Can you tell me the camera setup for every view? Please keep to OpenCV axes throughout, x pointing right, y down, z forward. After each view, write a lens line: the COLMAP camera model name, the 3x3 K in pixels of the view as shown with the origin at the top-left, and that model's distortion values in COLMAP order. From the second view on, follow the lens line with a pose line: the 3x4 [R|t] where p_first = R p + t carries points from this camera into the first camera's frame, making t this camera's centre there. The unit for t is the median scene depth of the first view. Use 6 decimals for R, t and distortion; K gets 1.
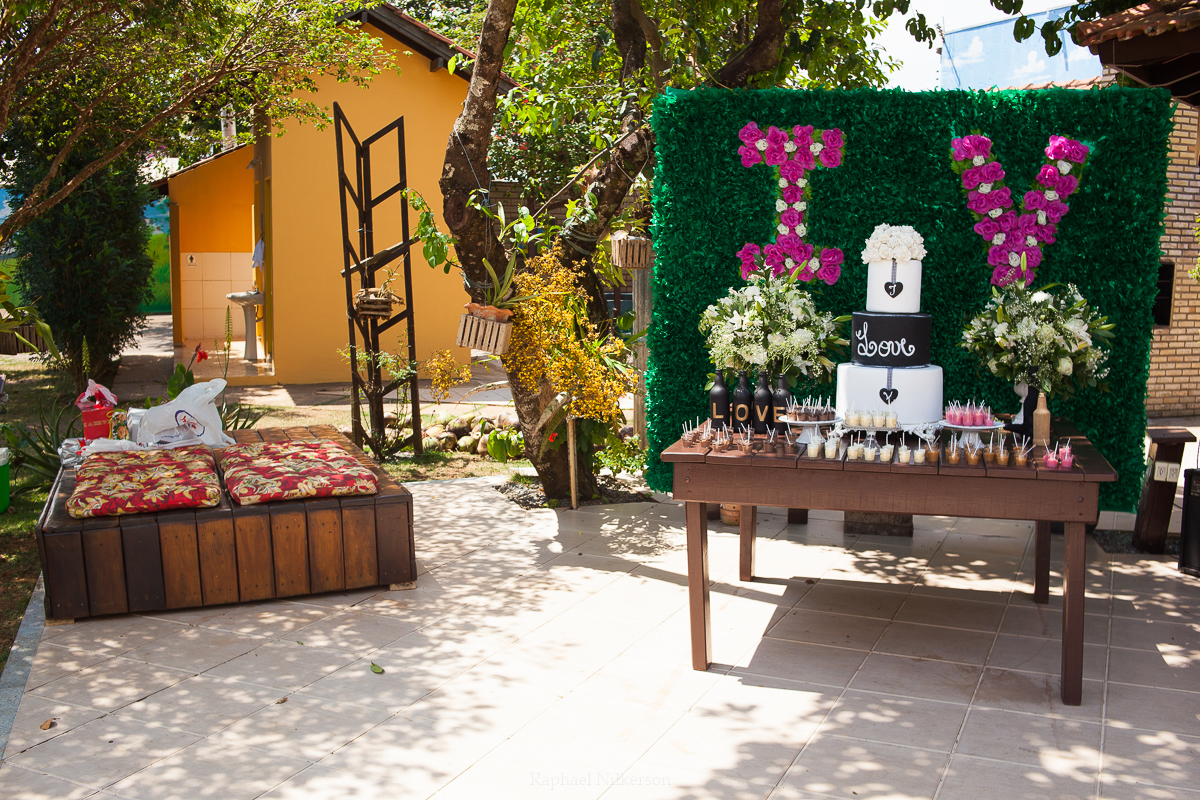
lens RADIAL K [[1110.2, 0, 603.4], [0, 1110.2, 401.0], [0, 0, 1]] dist [-0.113480, 0.000000]
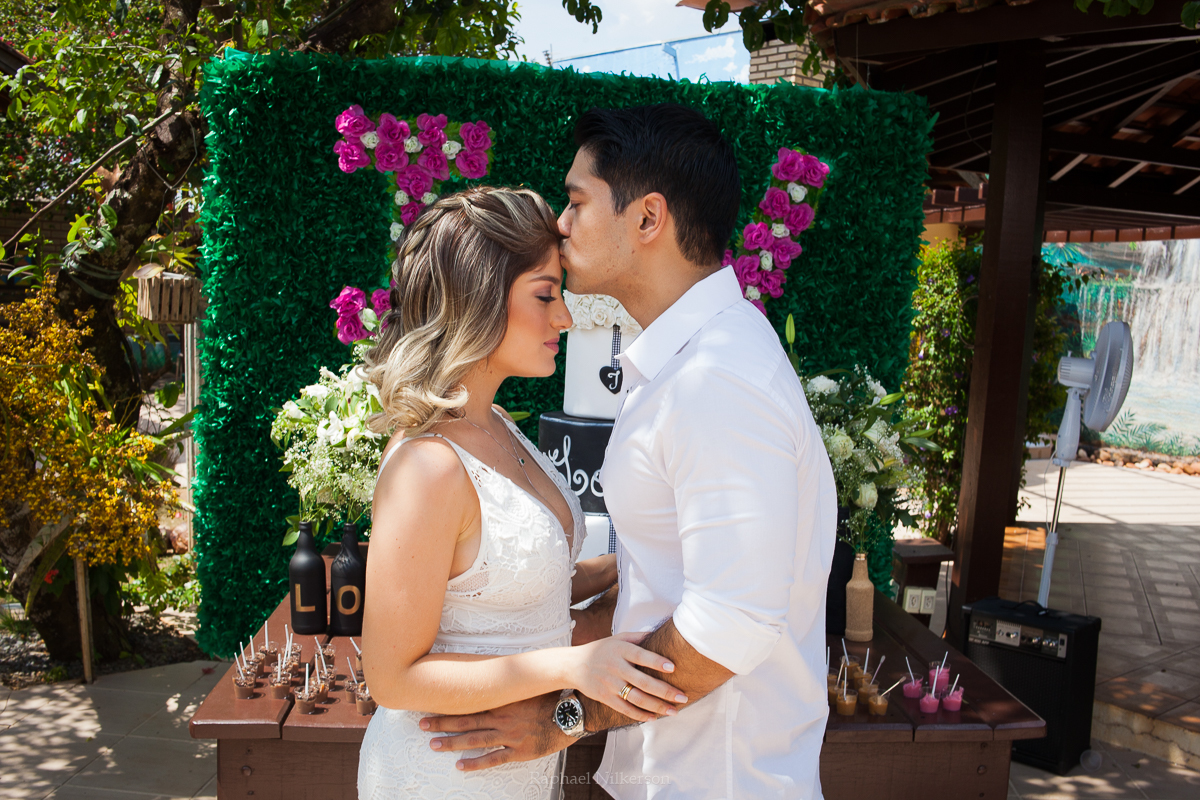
lens RADIAL K [[1110.2, 0, 576.9], [0, 1110.2, 393.3], [0, 0, 1]] dist [-0.113480, 0.000000]
pose [[0.940661, -0.004404, 0.339320, 0.036076], [0.017731, 0.999188, -0.036184, -0.054822], [-0.338885, 0.040053, 0.939975, 0.344712]]
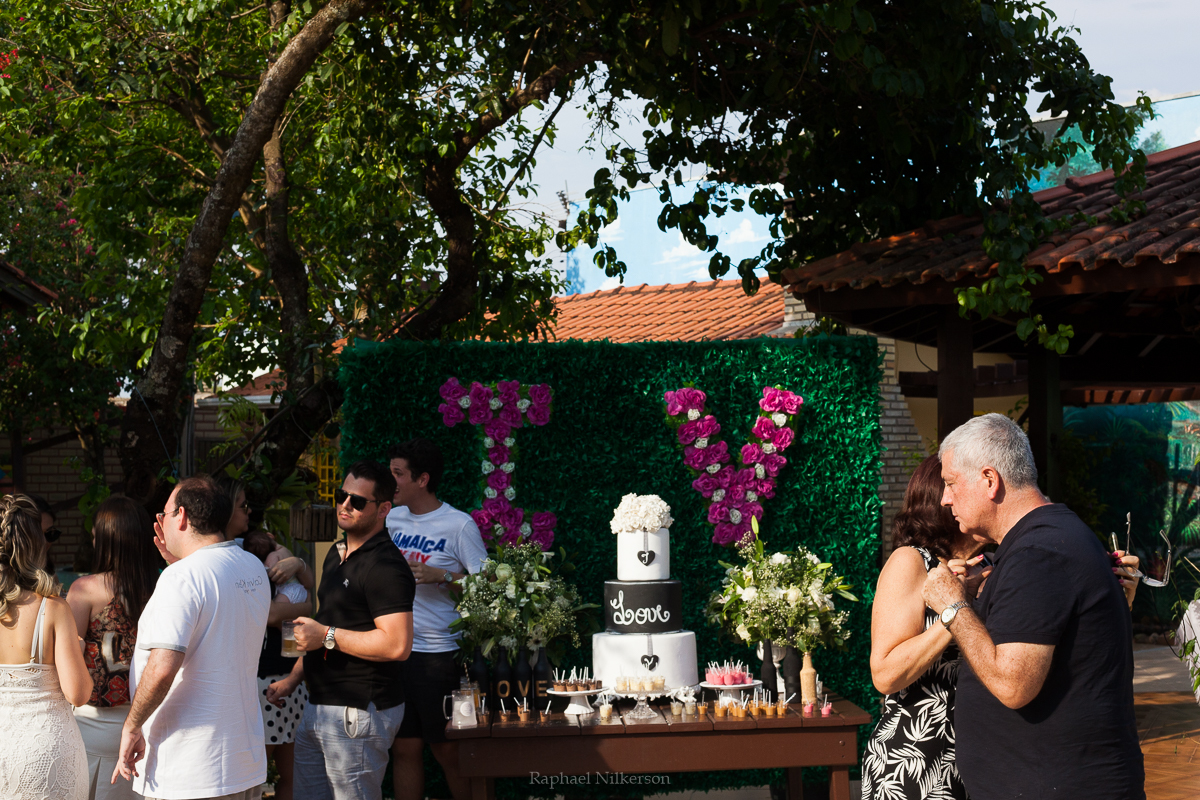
lens RADIAL K [[1741.0, 0, 551.4], [0, 1741.0, 437.9], [0, 0, 1]] dist [-0.087358, 0.000000]
pose [[0.951824, -0.020930, 0.305930, -0.233181], [0.069102, 0.986646, -0.147494, 0.015846], [-0.298757, 0.161529, 0.940560, -0.383055]]
